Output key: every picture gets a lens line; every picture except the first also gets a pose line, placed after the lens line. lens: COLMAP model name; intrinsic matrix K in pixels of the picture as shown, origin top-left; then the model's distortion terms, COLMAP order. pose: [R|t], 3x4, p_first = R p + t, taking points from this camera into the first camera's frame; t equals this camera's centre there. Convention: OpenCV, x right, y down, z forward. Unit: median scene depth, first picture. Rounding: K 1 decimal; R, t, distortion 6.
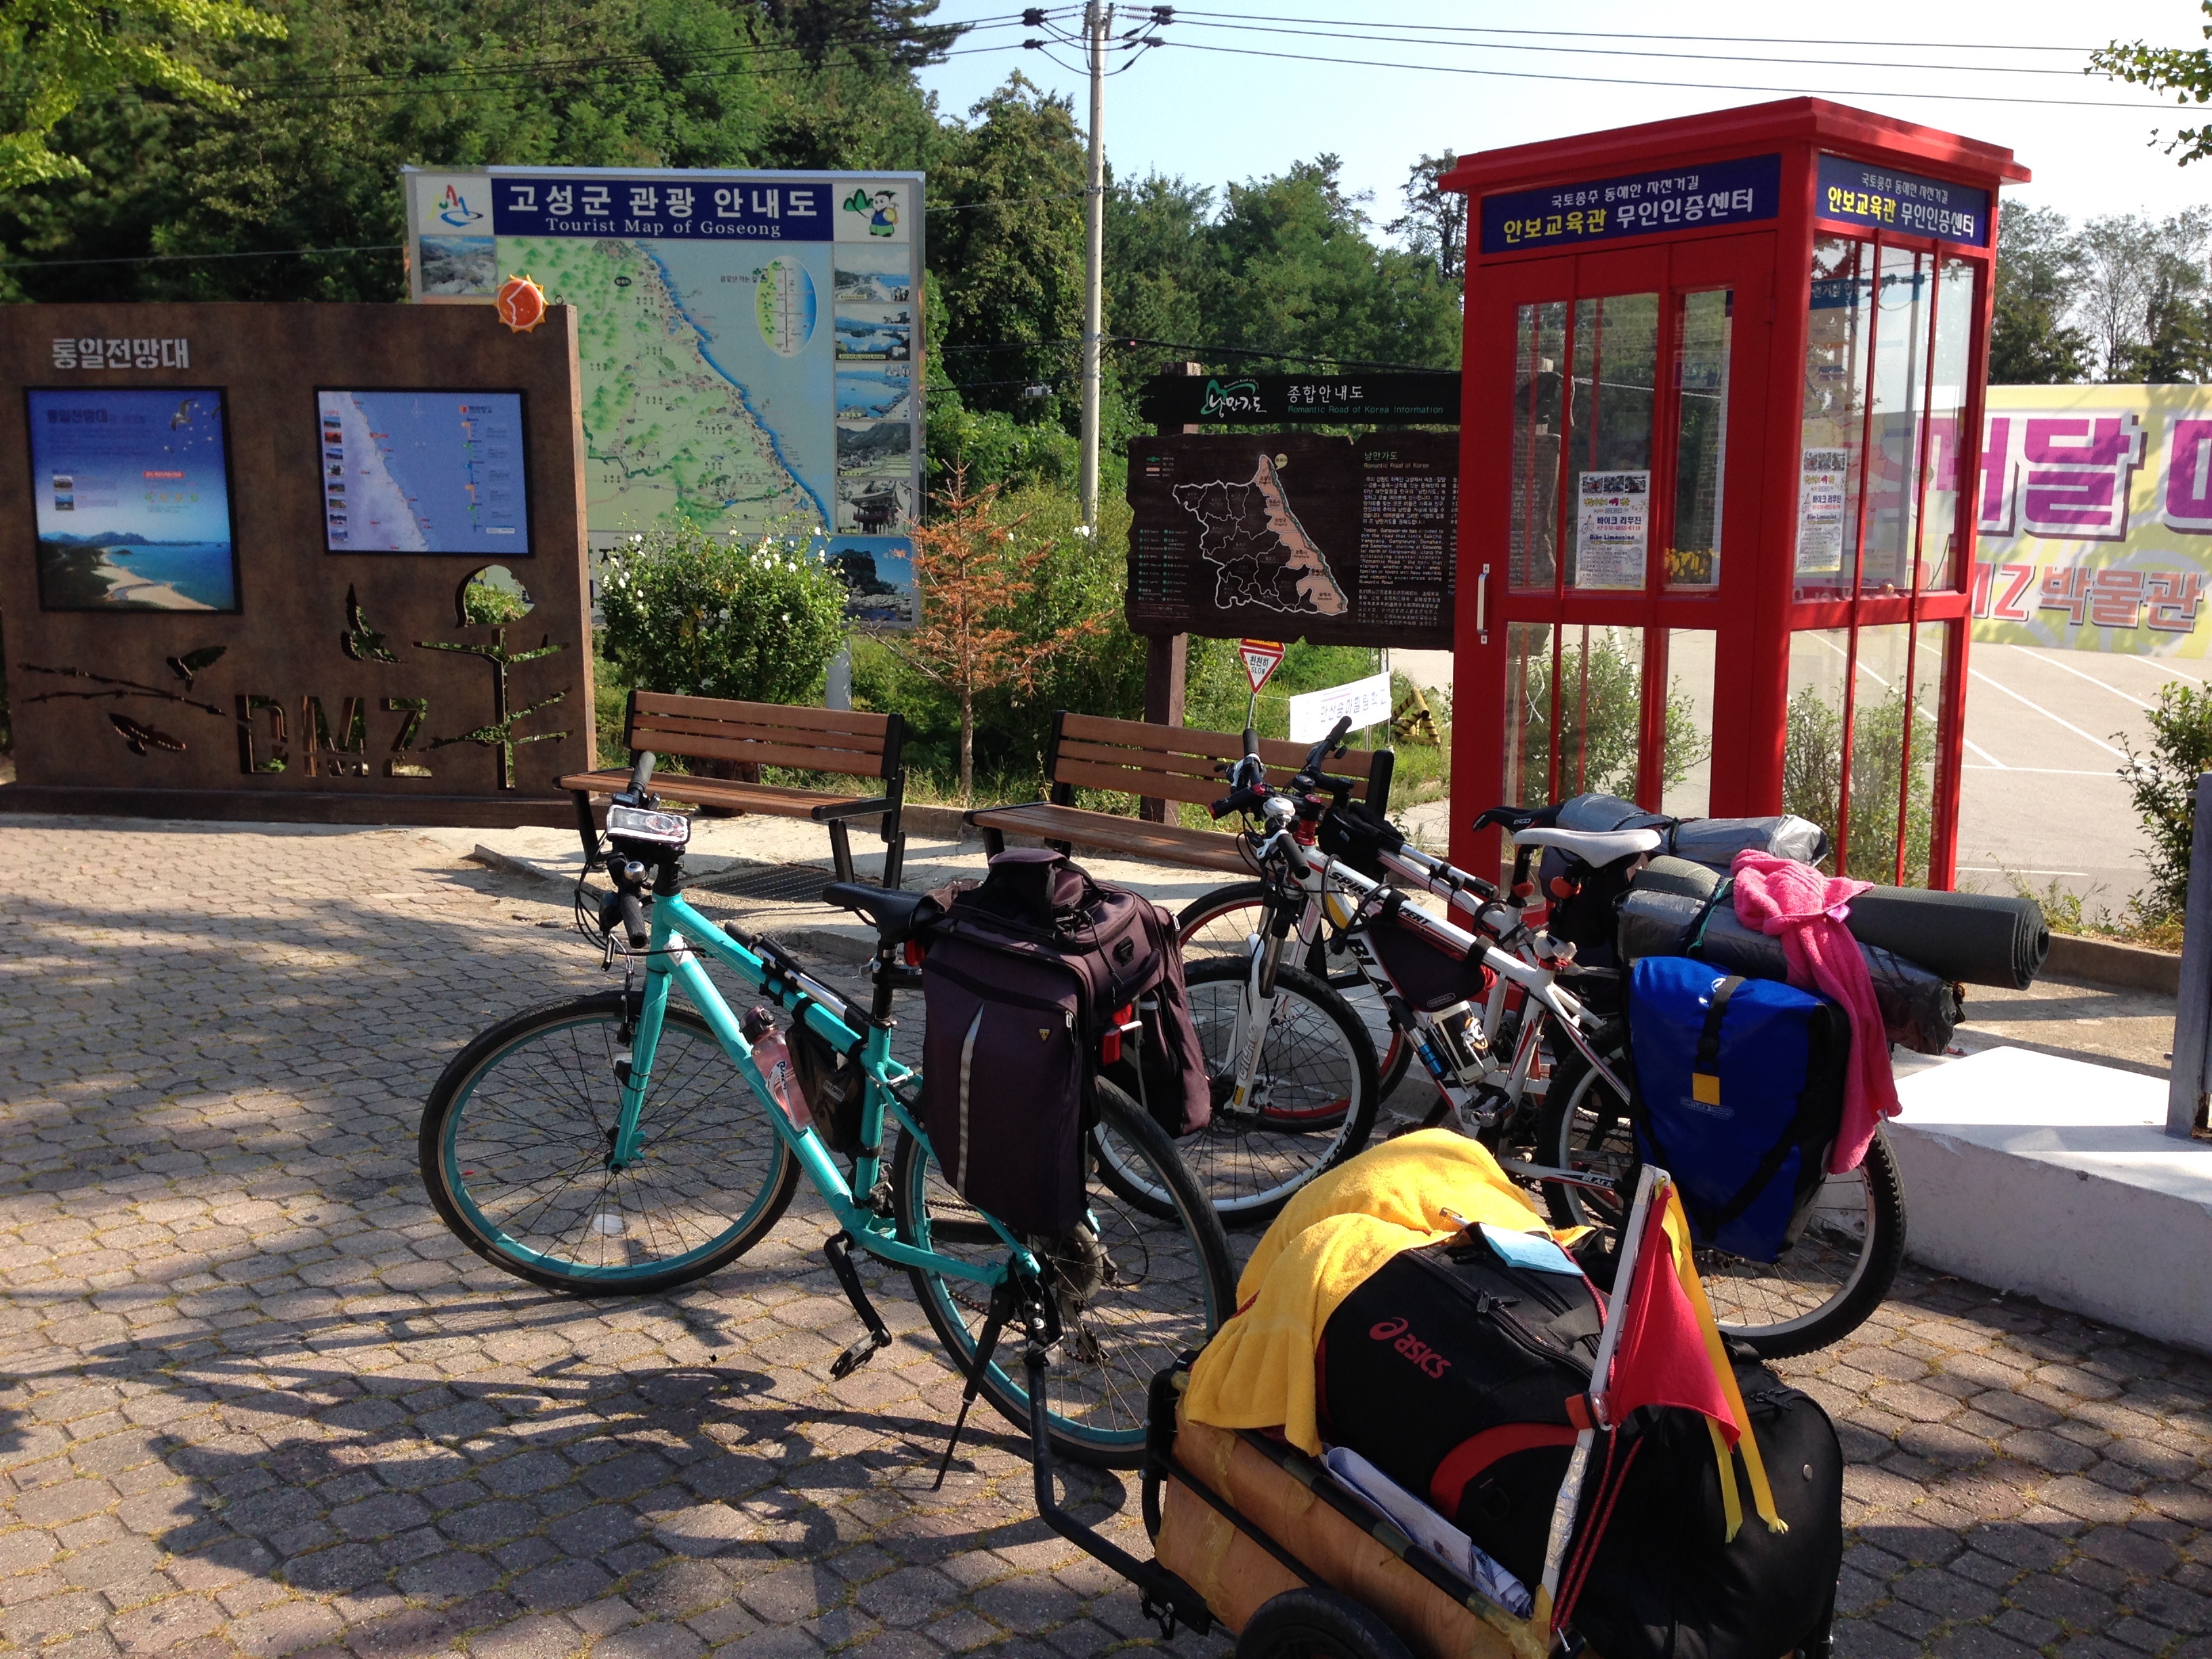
lens RADIAL K [[1993.6, 0, 1046.1], [0, 1993.6, 858.0], [0, 0, 1]] dist [0.075459, -0.137158]
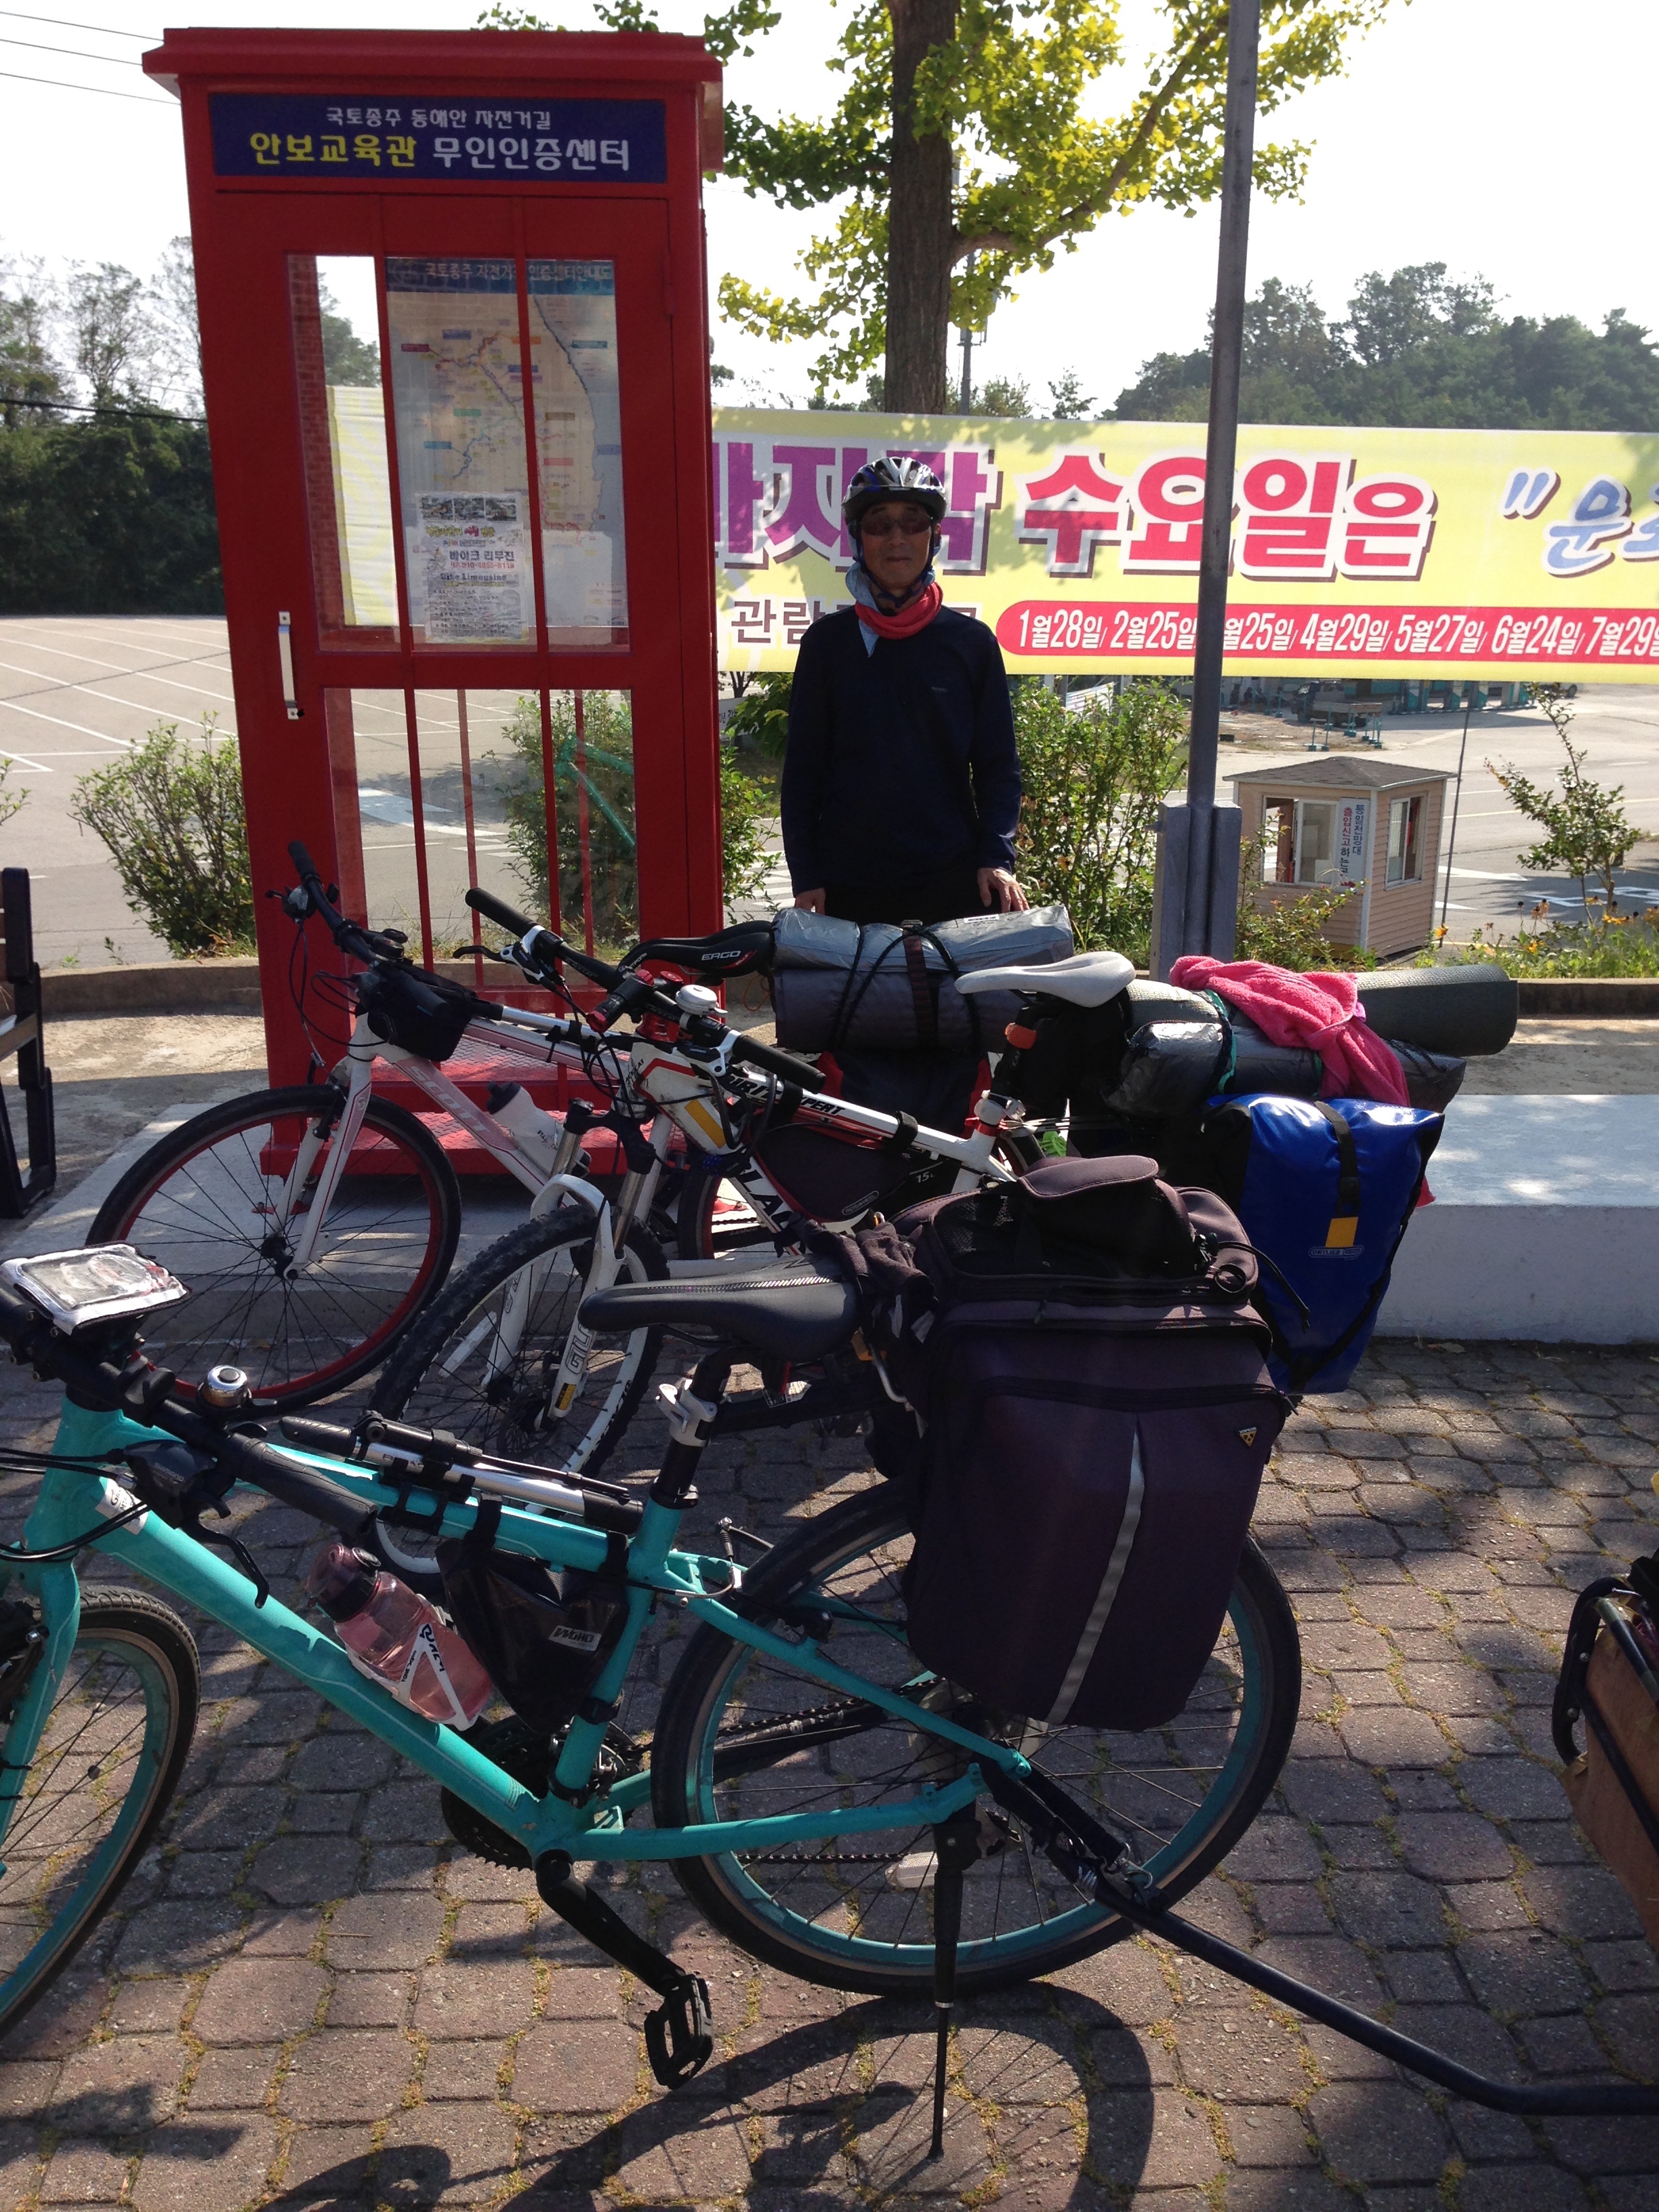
lens RADIAL K [[1993.6, 0, 831.0], [0, 1993.6, 1160.1], [0, 0, 1]] dist [0.075459, -0.137158]
pose [[0.613907, -0.233836, 0.753949, -0.298644], [0.123221, 0.971796, 0.201068, -0.078737], [-0.779702, -0.030535, 0.625406, 0.386647]]
